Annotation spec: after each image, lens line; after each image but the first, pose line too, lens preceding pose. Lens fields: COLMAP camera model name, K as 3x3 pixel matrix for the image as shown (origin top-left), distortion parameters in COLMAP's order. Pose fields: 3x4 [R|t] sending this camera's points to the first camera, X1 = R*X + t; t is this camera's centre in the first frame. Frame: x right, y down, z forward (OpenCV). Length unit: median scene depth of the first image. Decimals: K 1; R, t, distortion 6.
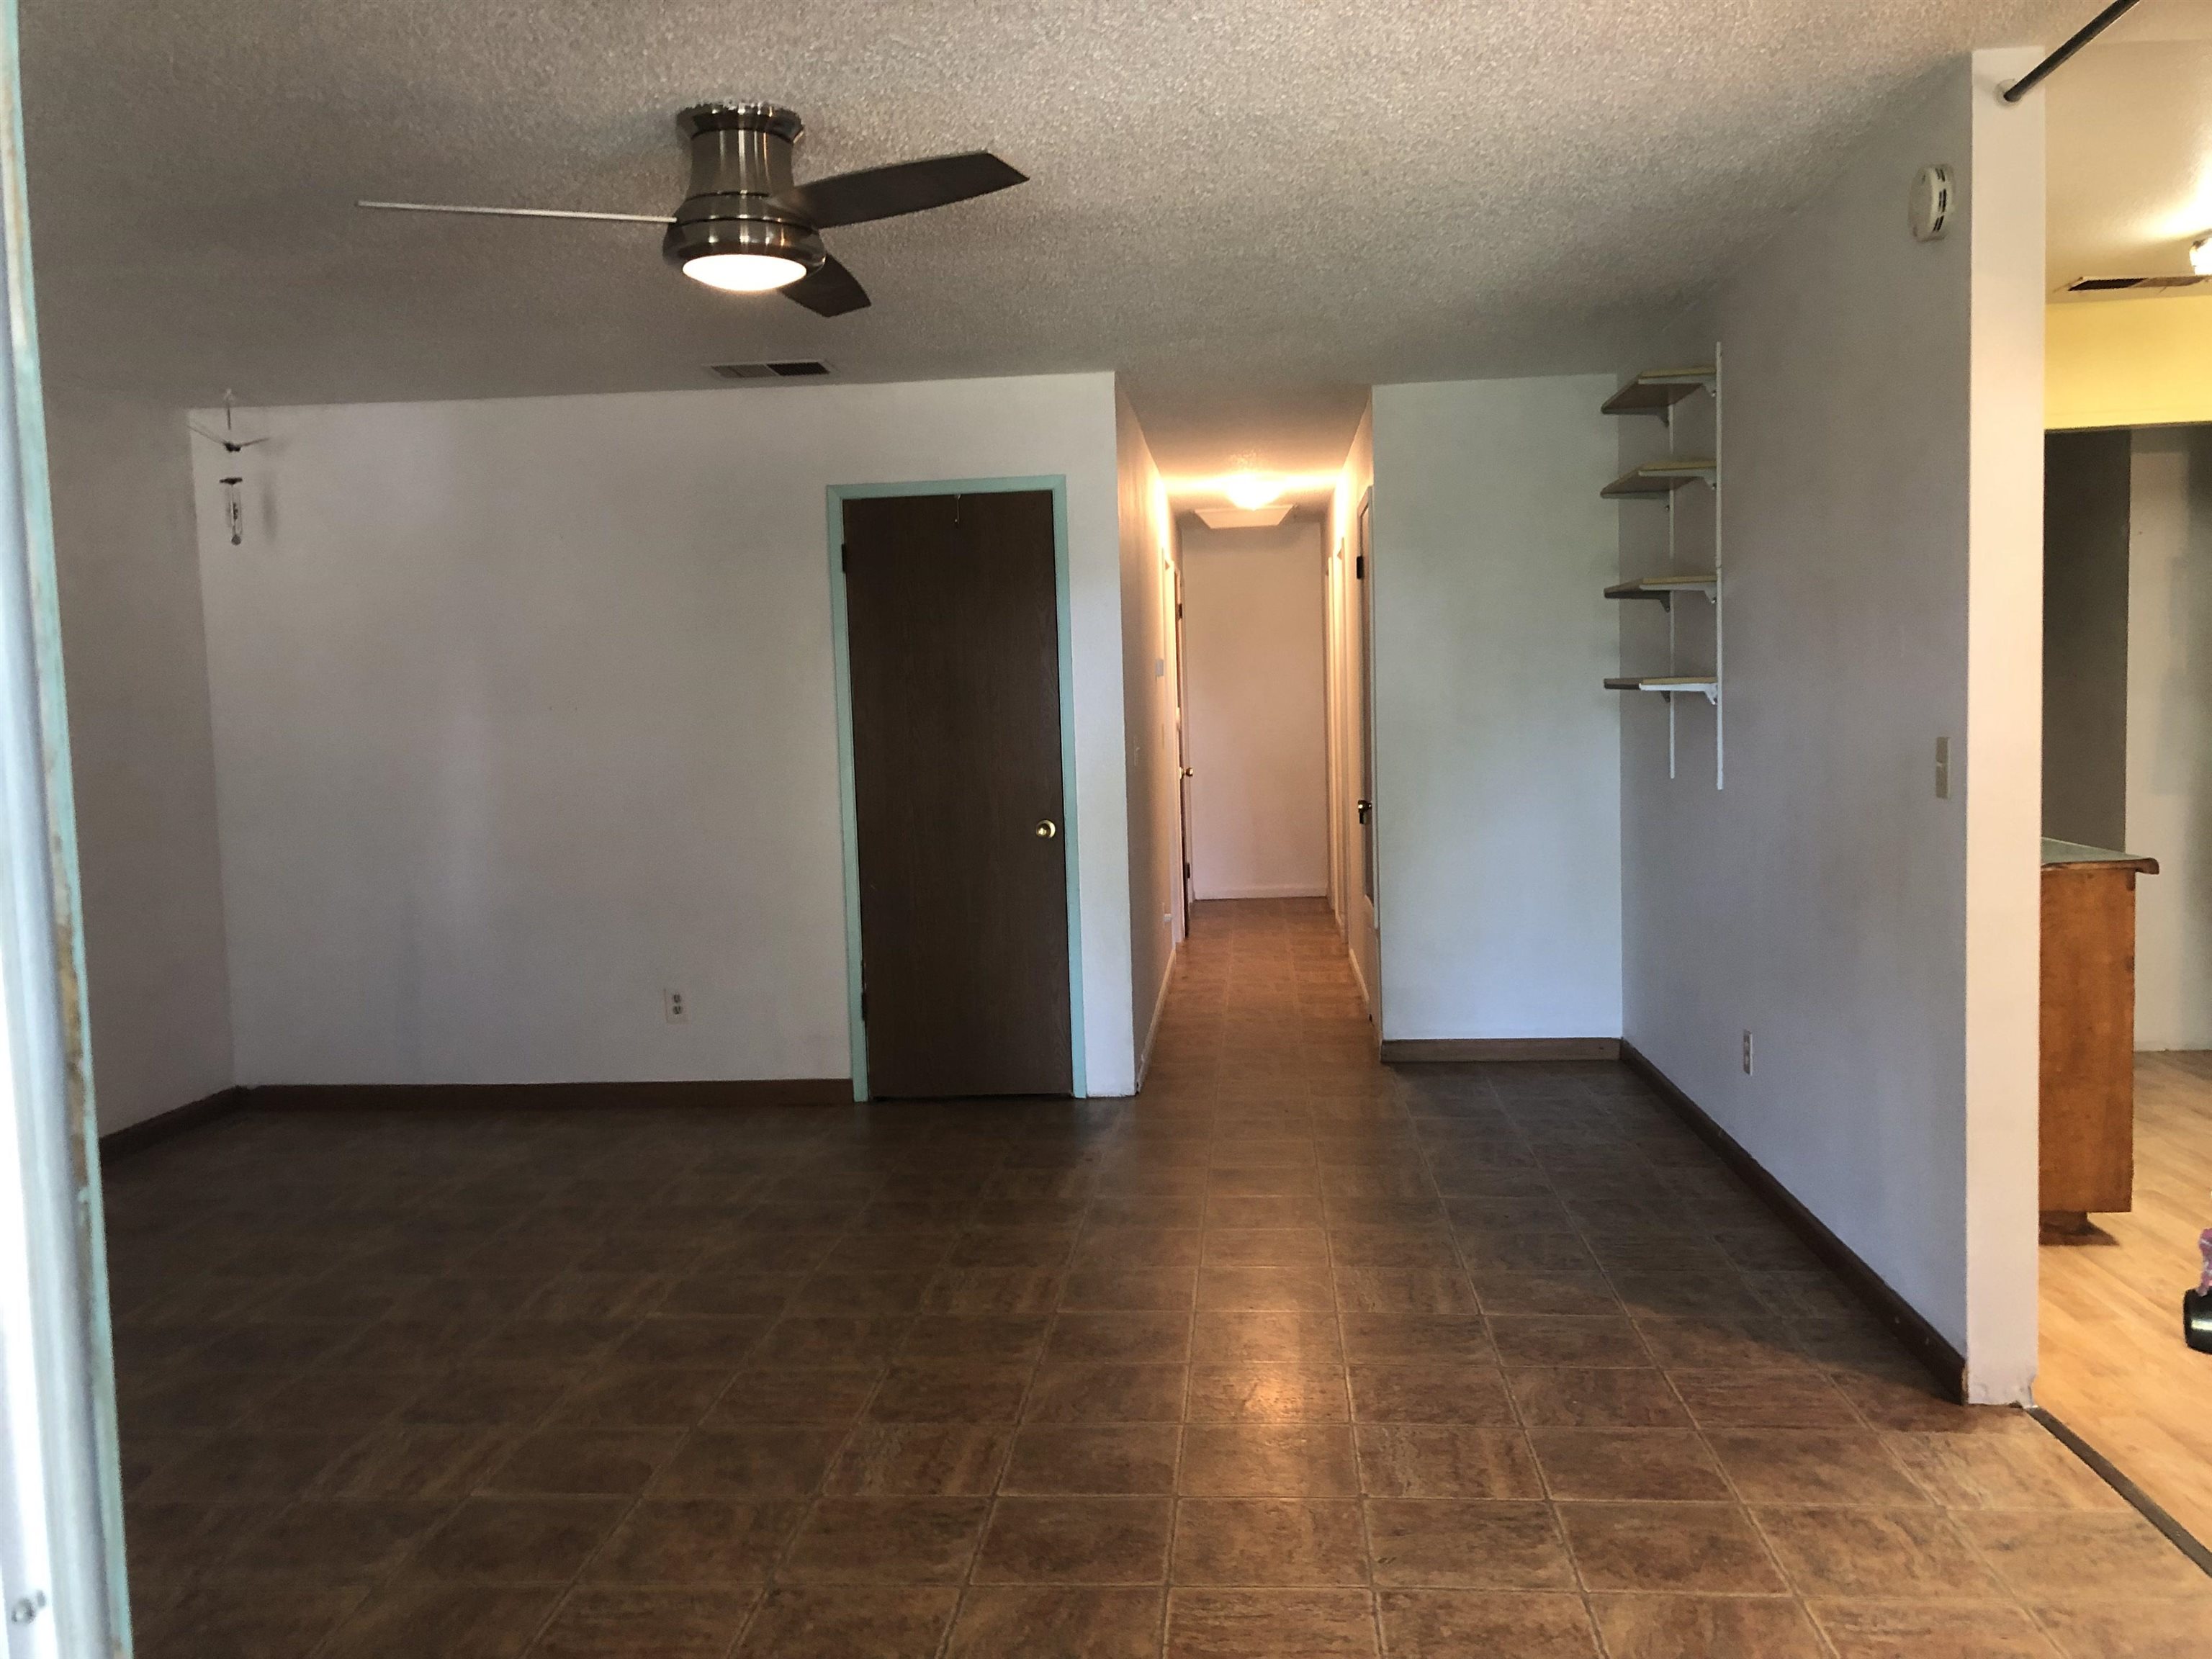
lens RADIAL K [[1803.8, 0, 1106.0], [0, 1803.8, 829.5], [0, 0, 1]] dist [0.001557, -0.006772]
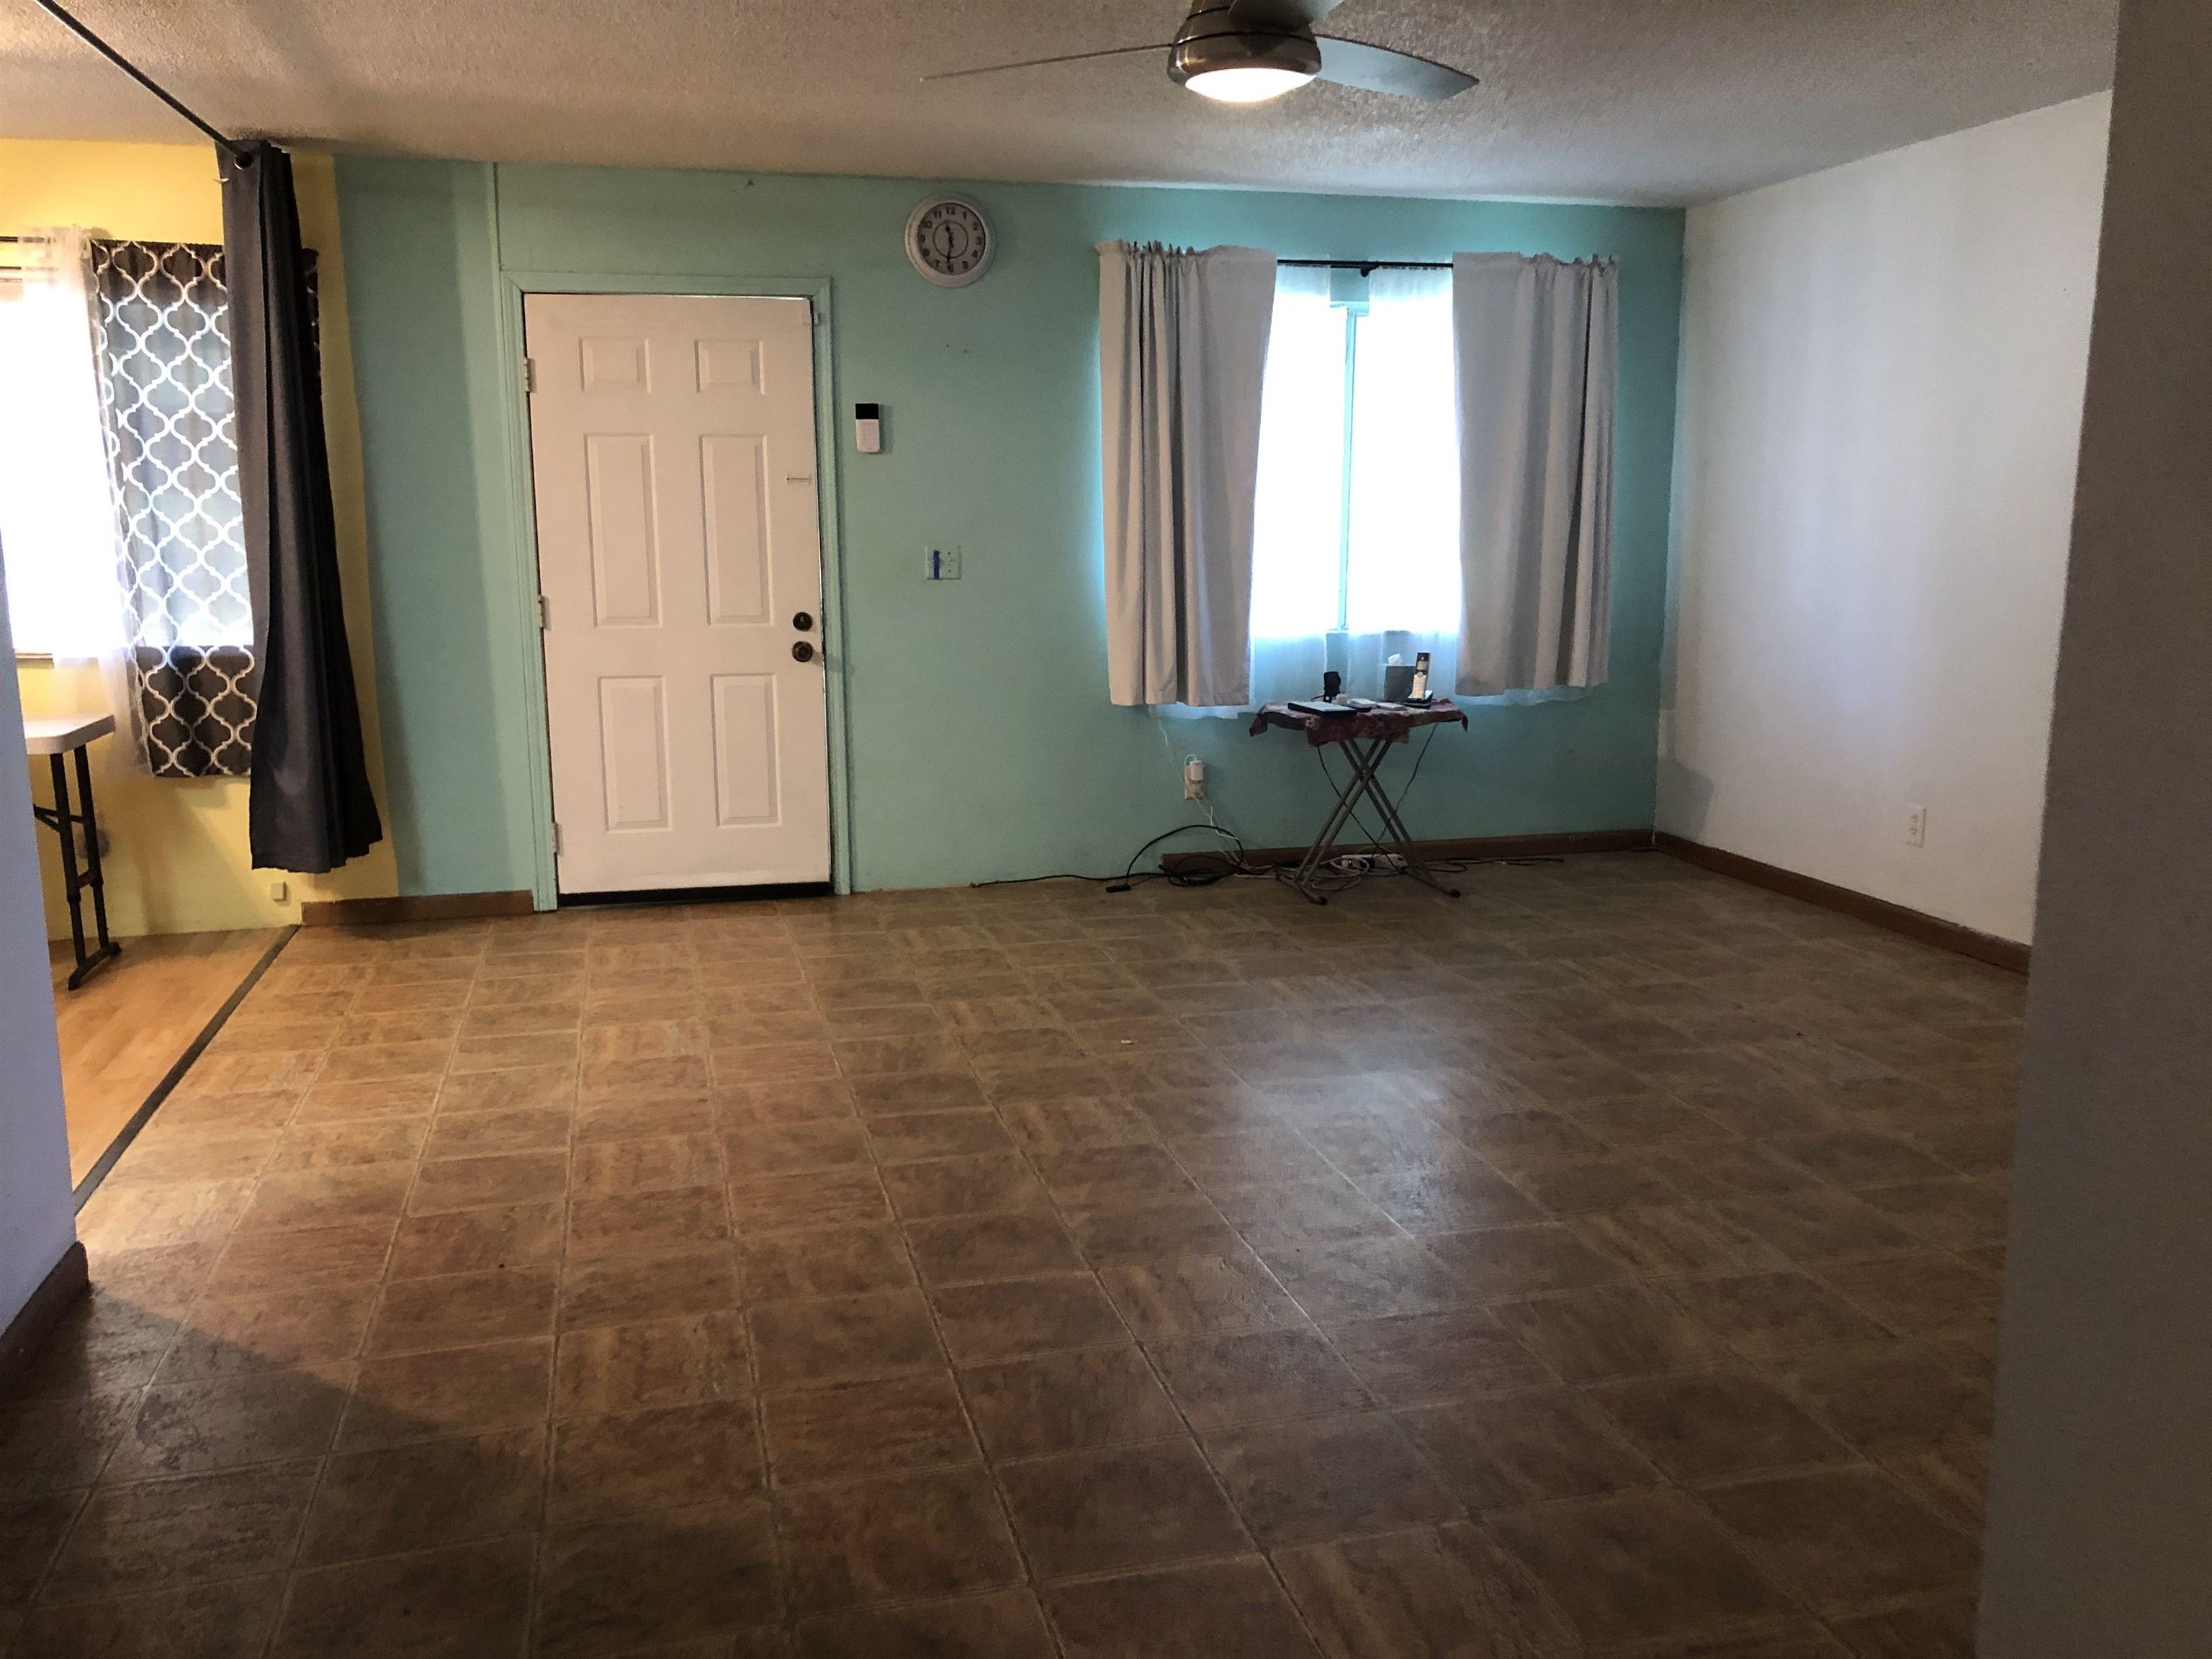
lens RADIAL K [[1803.8, 0, 1106.0], [0, 1803.8, 829.5], [0, 0, 1]] dist [0.001557, -0.006772]
pose [[-0.942981, 0.096041, -0.318689, 0.273392], [0.010442, 0.965532, 0.260076, -0.181871], [0.332682, 0.241919, -0.911481, 2.241333]]
